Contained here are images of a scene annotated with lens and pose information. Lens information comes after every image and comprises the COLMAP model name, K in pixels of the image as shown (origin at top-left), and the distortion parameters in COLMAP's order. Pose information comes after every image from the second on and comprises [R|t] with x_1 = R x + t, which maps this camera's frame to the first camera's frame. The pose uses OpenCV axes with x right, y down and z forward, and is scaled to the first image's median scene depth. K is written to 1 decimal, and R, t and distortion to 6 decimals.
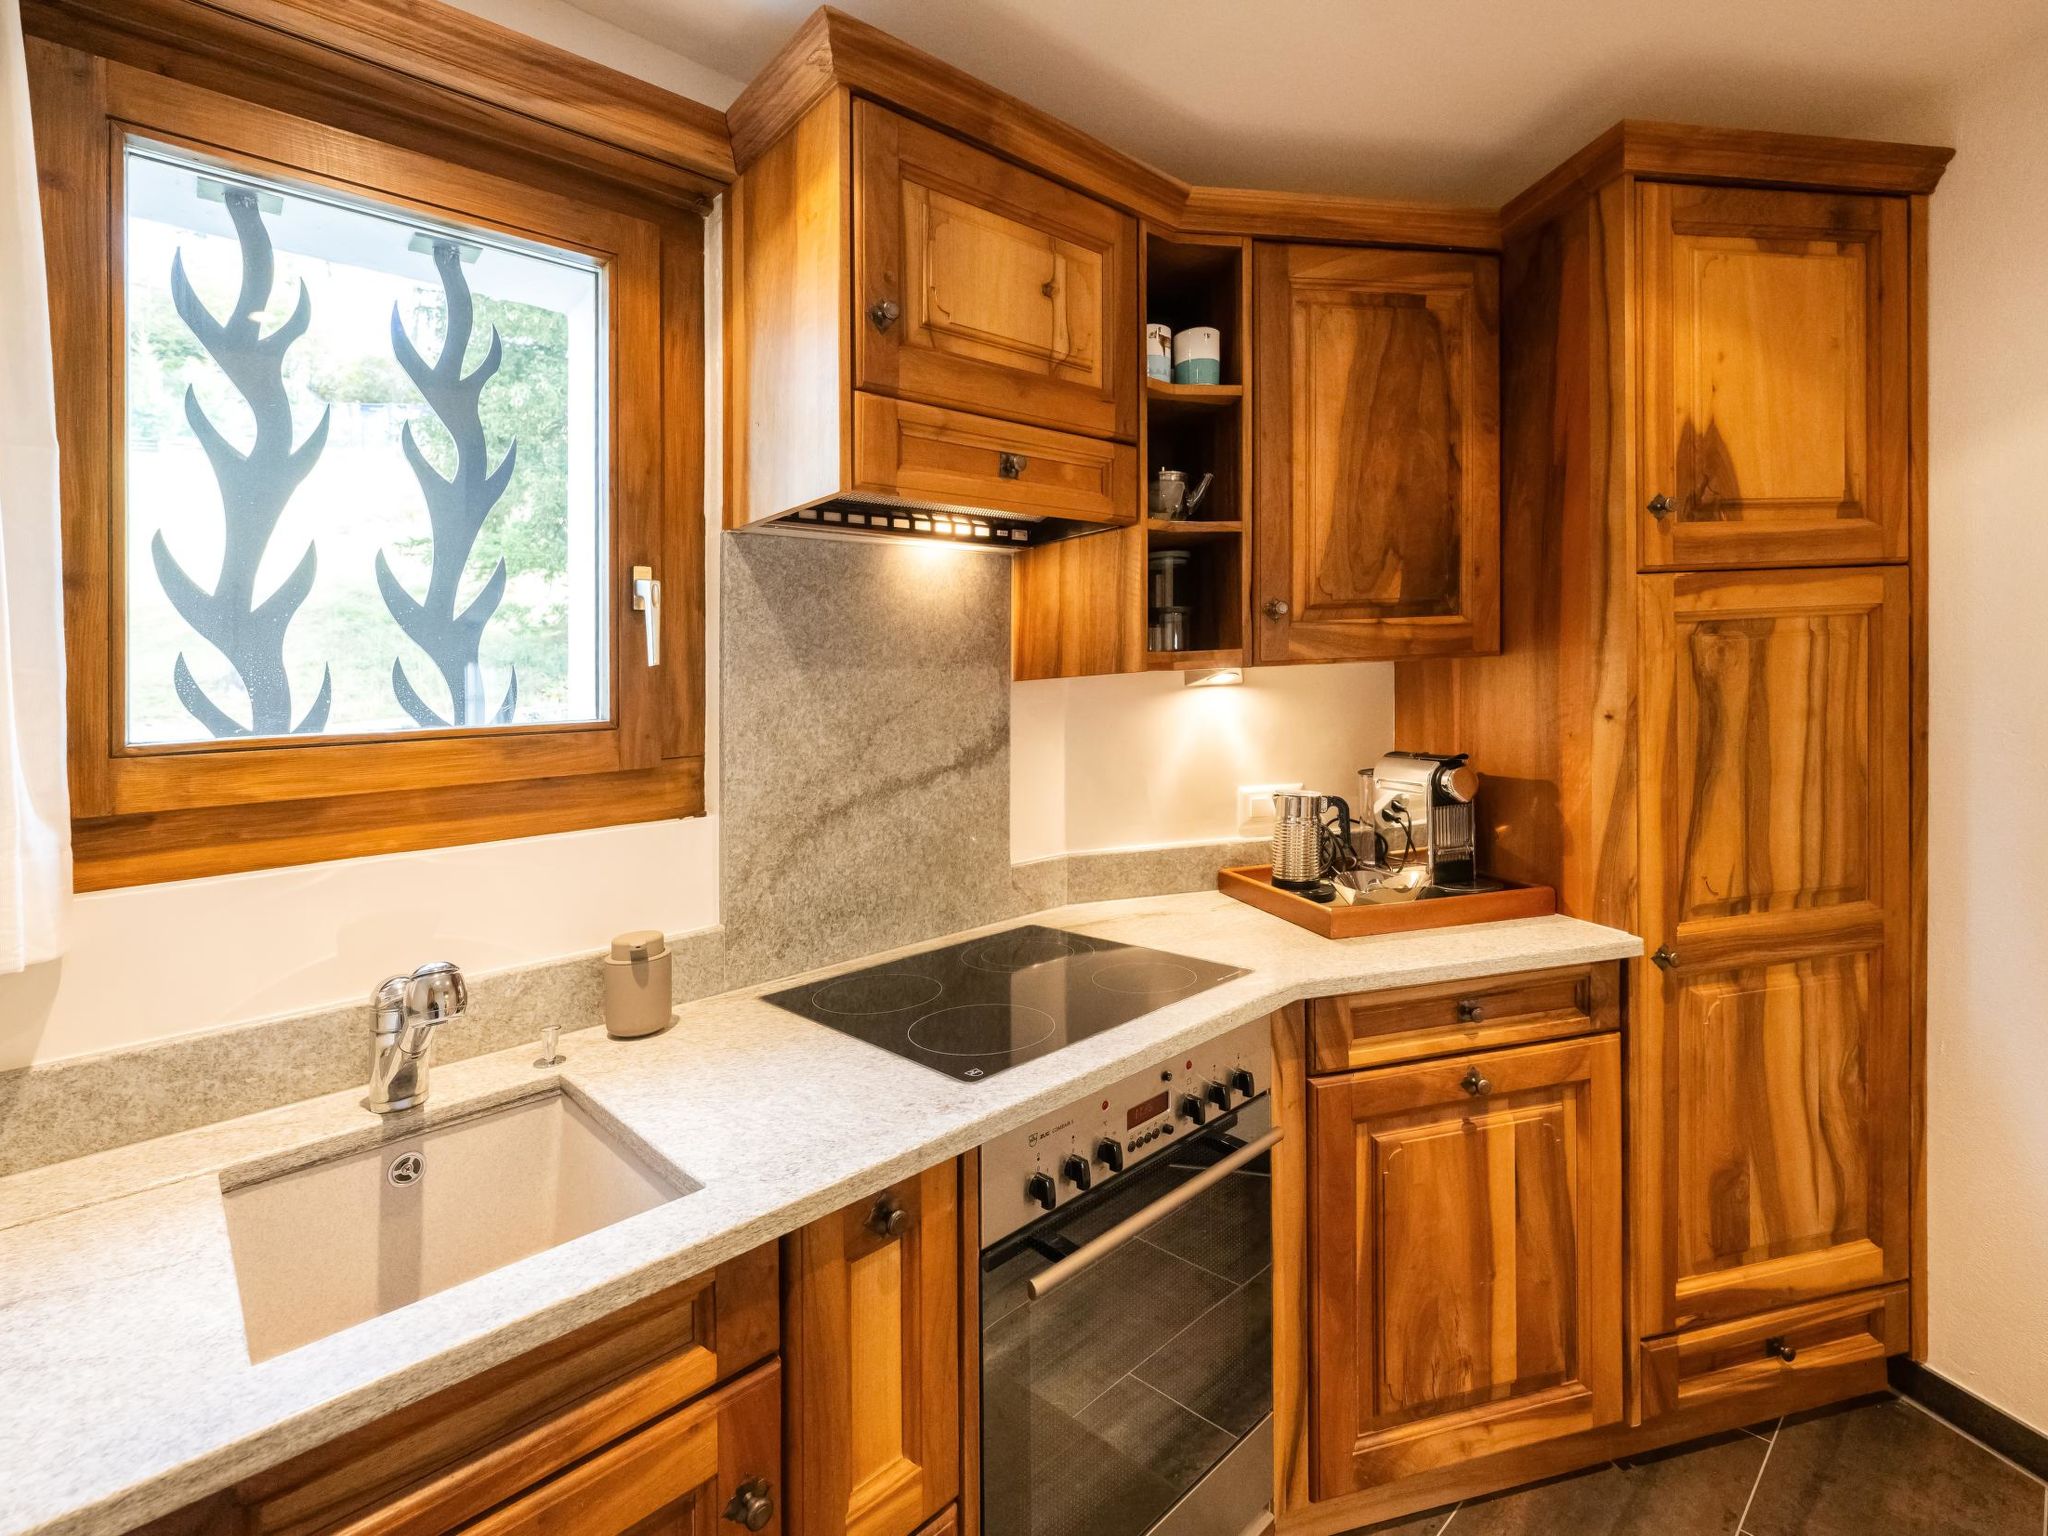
lens RADIAL K [[929.7, 0, 1010.9], [0, 929.7, 692.9], [0, 0, 1]] dist [-0.000520, 0.000439]
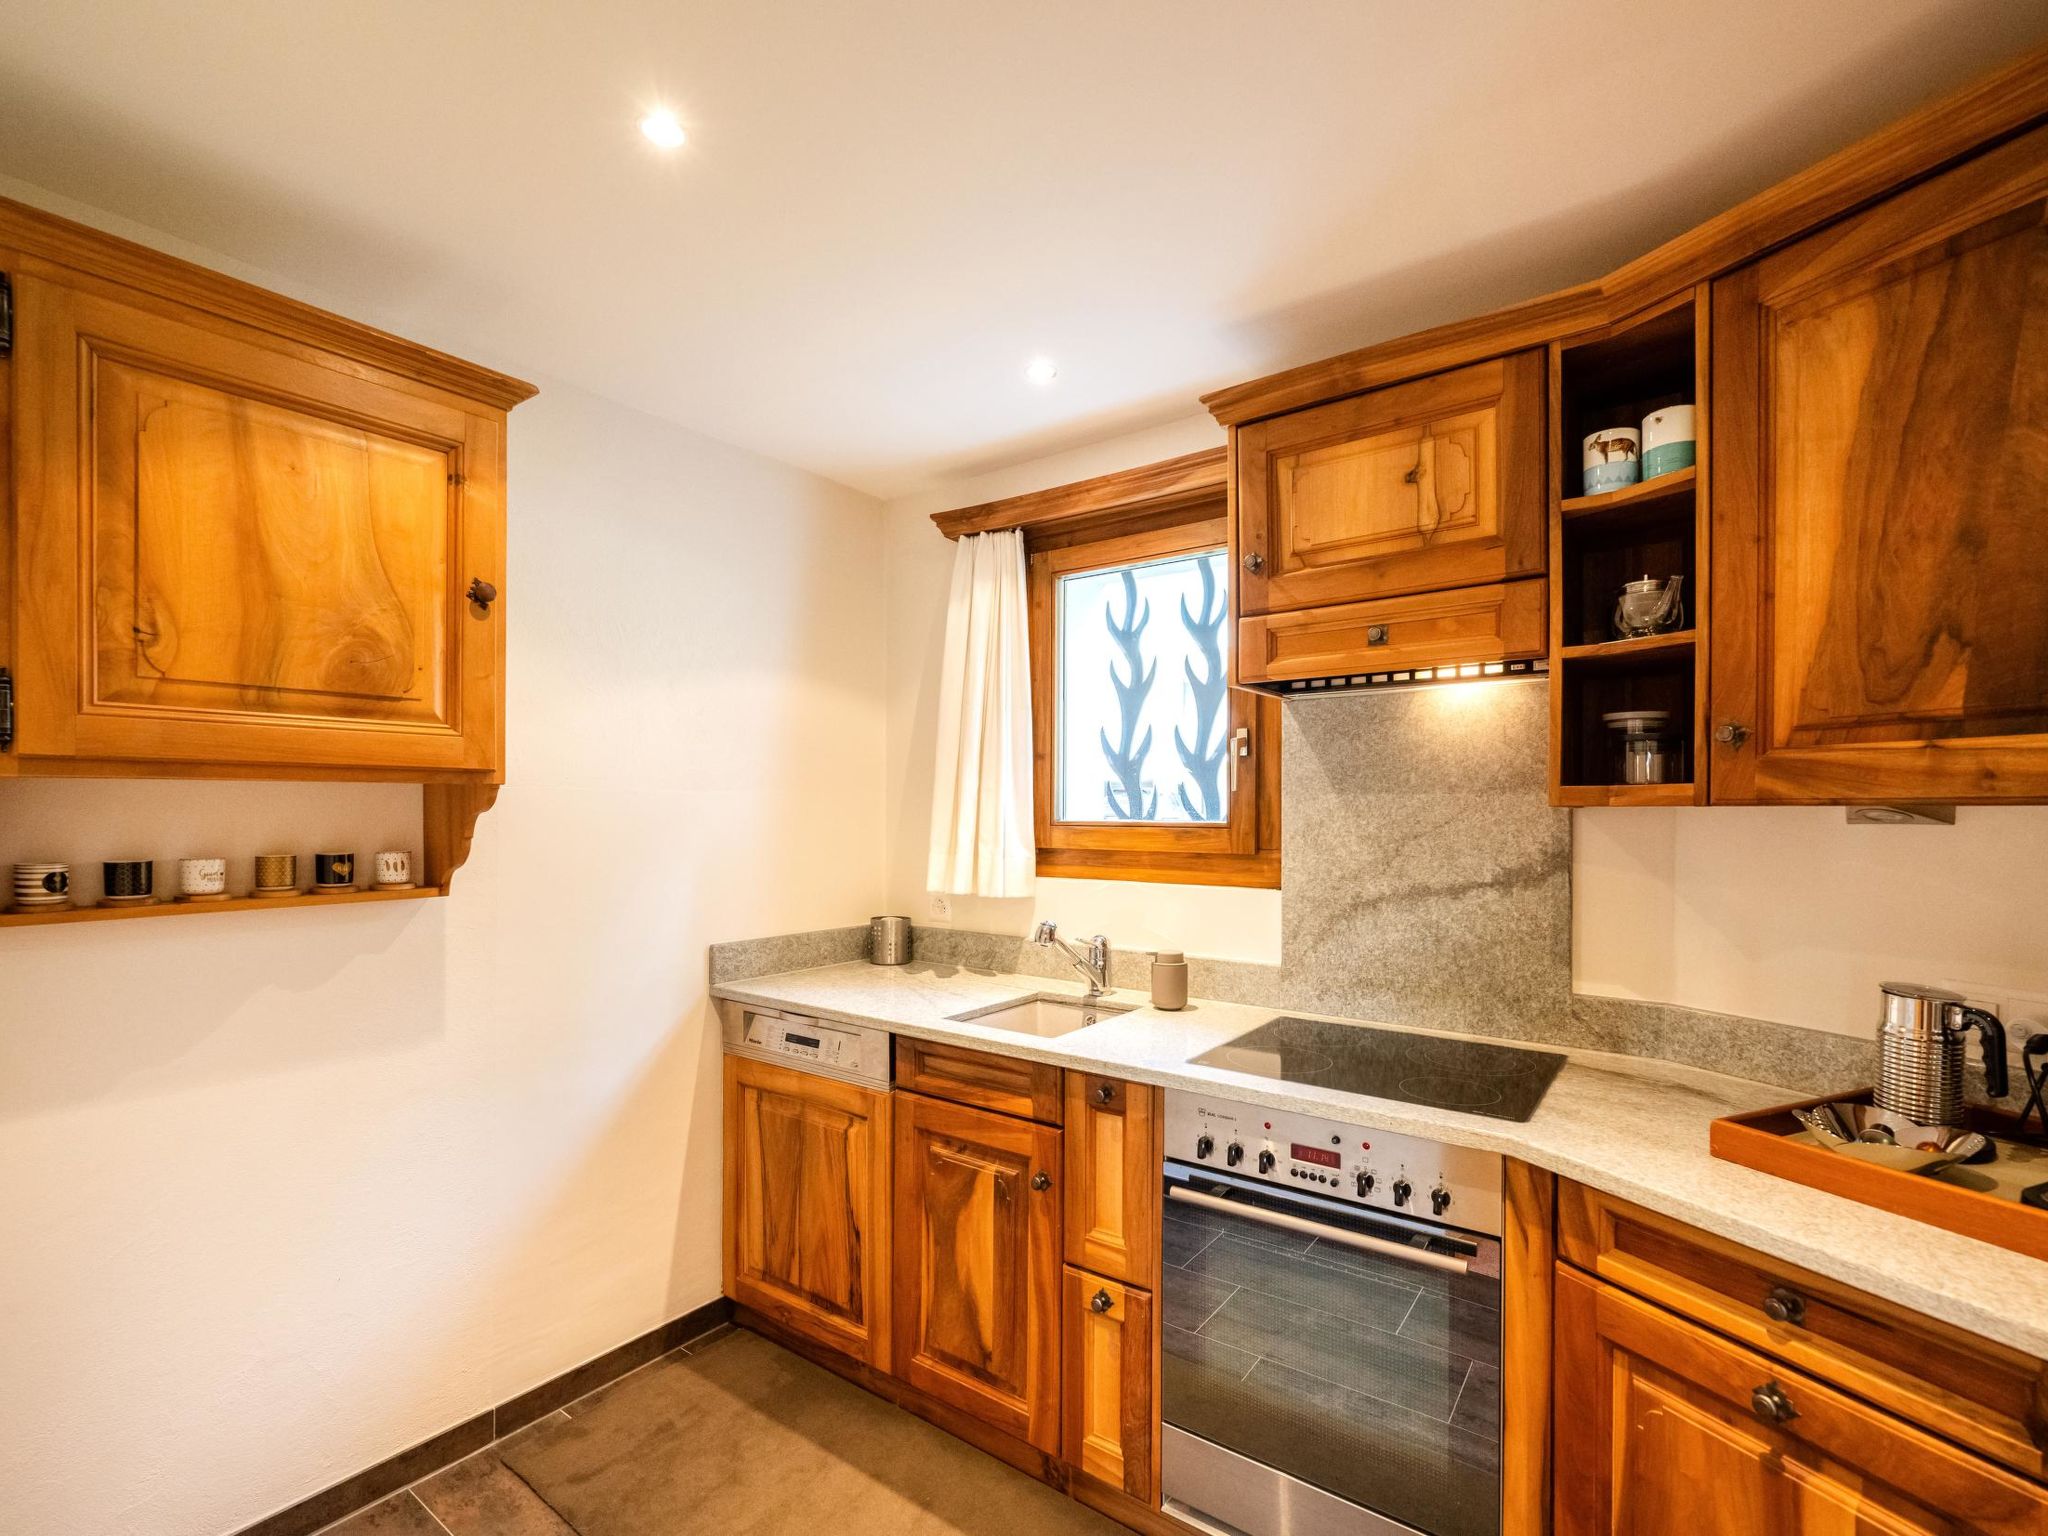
lens RADIAL K [[929.7, 0, 1023.2], [0, 929.7, 770.9], [0, 0, 1]] dist [-0.000520, 0.000439]
pose [[0.212116, 0.007990, -0.977212, 0.976597], [-0.007200, 0.999952, 0.006613, -0.062635], [0.977218, 0.005633, 0.212164, 0.252610]]
